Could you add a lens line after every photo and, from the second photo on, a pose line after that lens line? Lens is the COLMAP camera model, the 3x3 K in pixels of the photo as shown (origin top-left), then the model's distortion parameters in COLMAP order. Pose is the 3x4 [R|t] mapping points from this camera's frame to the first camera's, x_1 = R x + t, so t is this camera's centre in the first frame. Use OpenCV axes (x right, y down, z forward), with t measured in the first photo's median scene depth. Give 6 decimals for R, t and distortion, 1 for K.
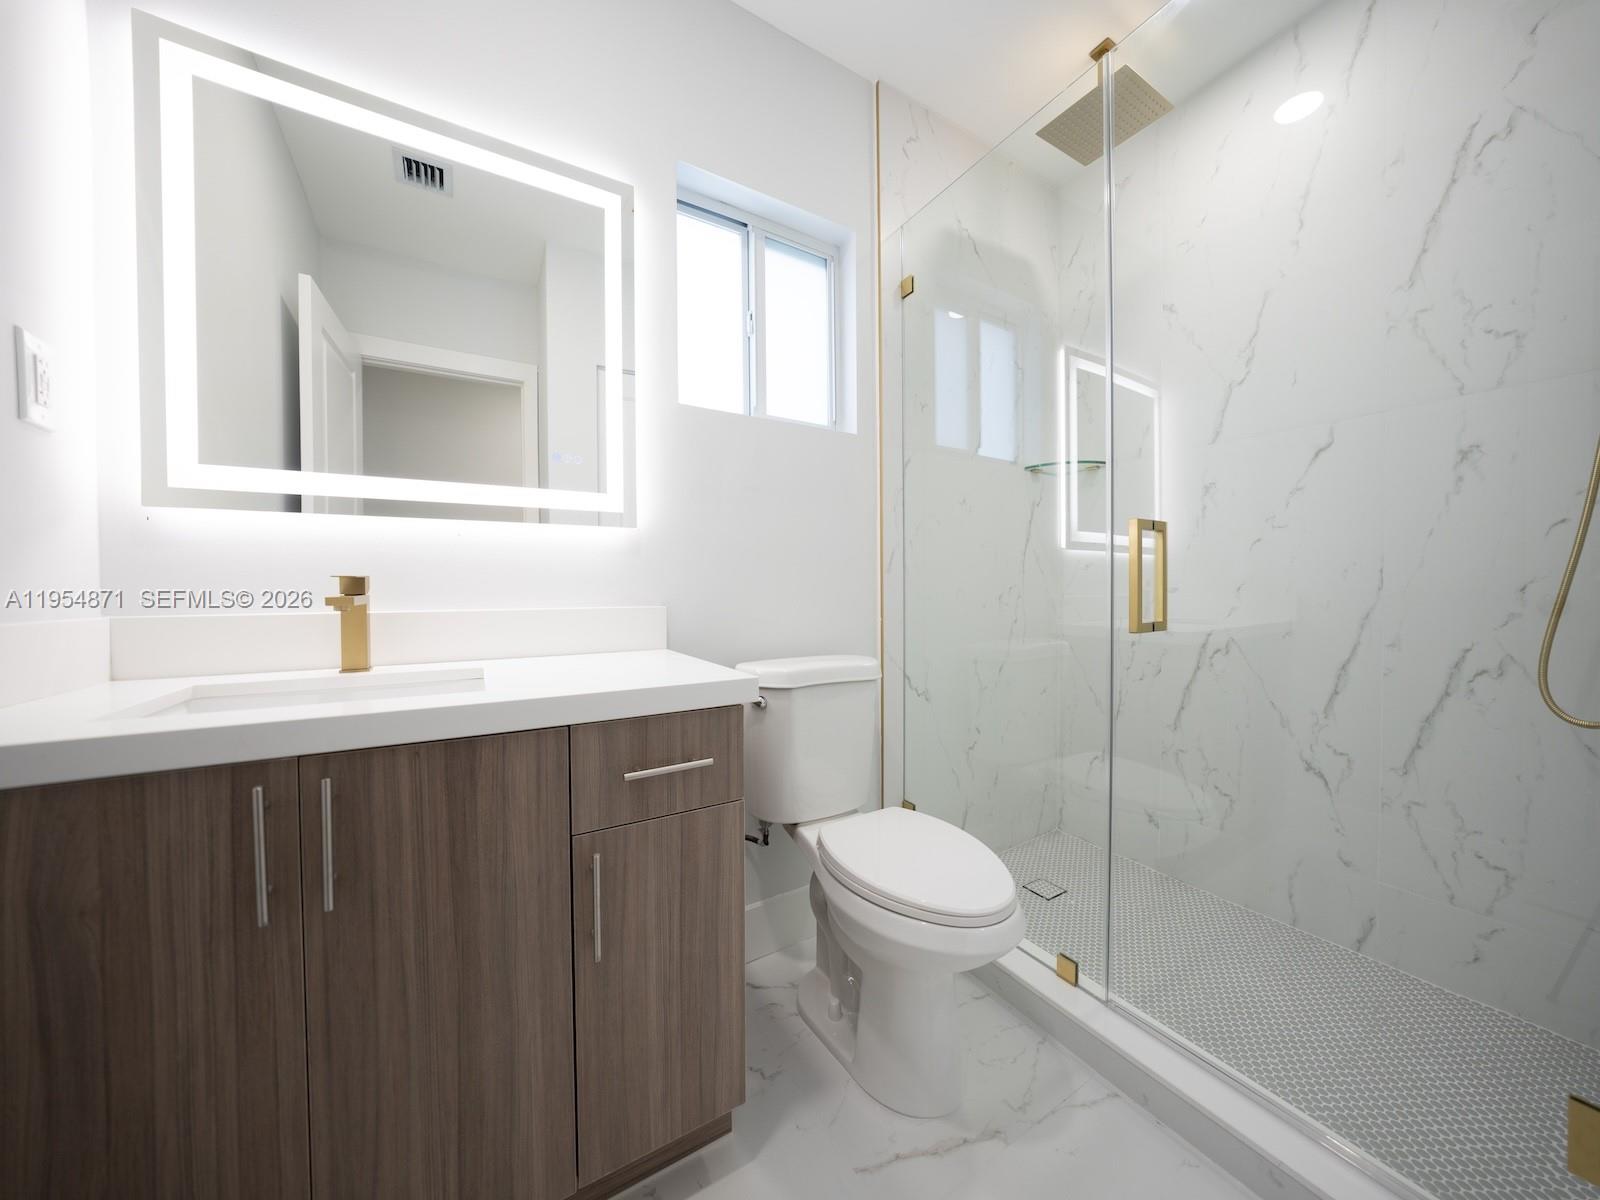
lens RADIAL K [[563.0, 0, 800.0], [0, 563.0, 600.0], [0, 0, 1]] dist [-0.001619, -0.000171]
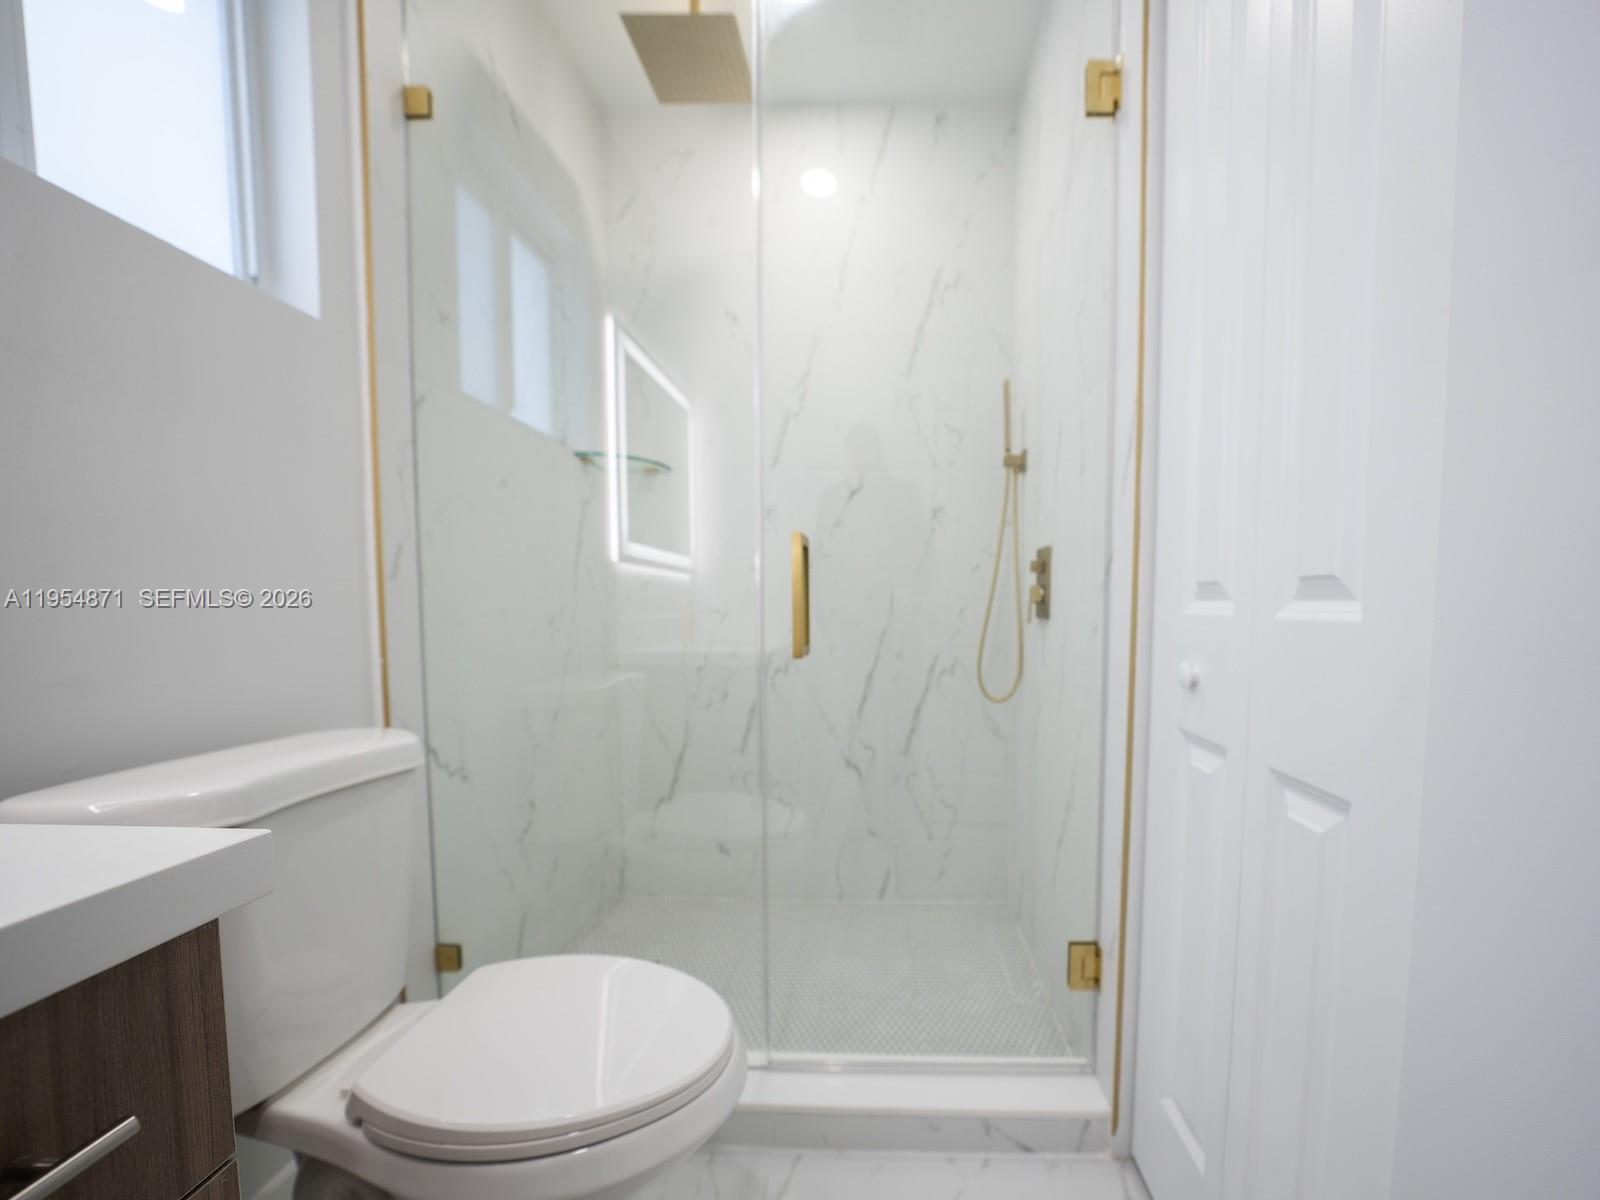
lens RADIAL K [[614.7, 0, 800.2], [0, 614.7, 641.7], [0, 0, 1]] dist [-0.000015, 0.000071]
pose [[0.527167, -0.037909, 0.848916, -0.169272], [0.012047, 0.999237, 0.037141, -0.003950], [-0.849676, -0.009352, 0.527222, 0.302954]]
